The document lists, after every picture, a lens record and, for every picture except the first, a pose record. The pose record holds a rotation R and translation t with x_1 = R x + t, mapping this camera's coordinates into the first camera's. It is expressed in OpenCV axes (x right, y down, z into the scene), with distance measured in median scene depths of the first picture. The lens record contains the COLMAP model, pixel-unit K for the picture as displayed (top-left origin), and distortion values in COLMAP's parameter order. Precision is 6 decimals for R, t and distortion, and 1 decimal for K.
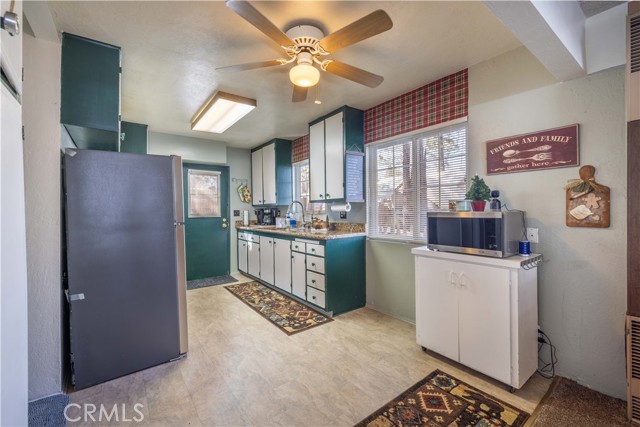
lens RADIAL K [[270.7, 0, 321.8], [0, 270.7, 208.7], [0, 0, 1]] dist [0.000852, -0.000080]
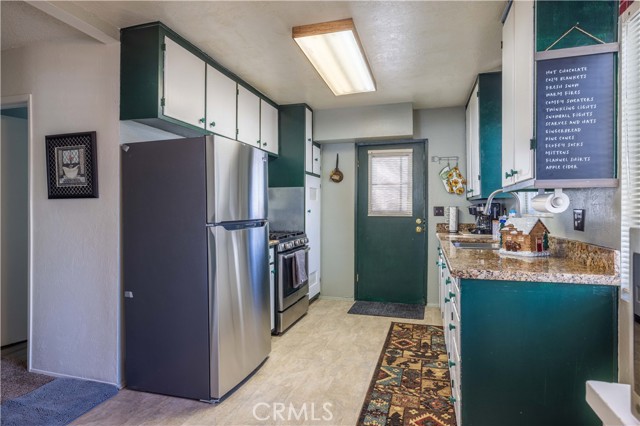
lens RADIAL K [[358.6, 0, 318.5], [0, 358.6, 205.7], [0, 0, 1]] dist [-0.001835, -0.000231]
pose [[0.590917, 0.007240, -0.806700, 0.288504], [-0.001920, 0.999970, 0.007568, -0.002854], [0.806730, -0.002923, 0.590913, 0.412558]]
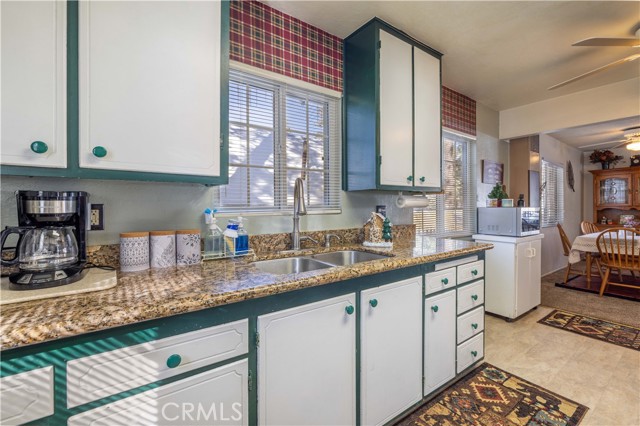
lens RADIAL K [[270.7, 0, 321.8], [0, 270.7, 208.2], [0, 0, 1]] dist [0.000852, -0.000080]
pose [[0.028904, 0.008859, 0.999543, -0.557784], [-0.000106, 0.999961, -0.008859, 0.017112], [-0.999582, 0.000150, 0.028904, 1.170839]]
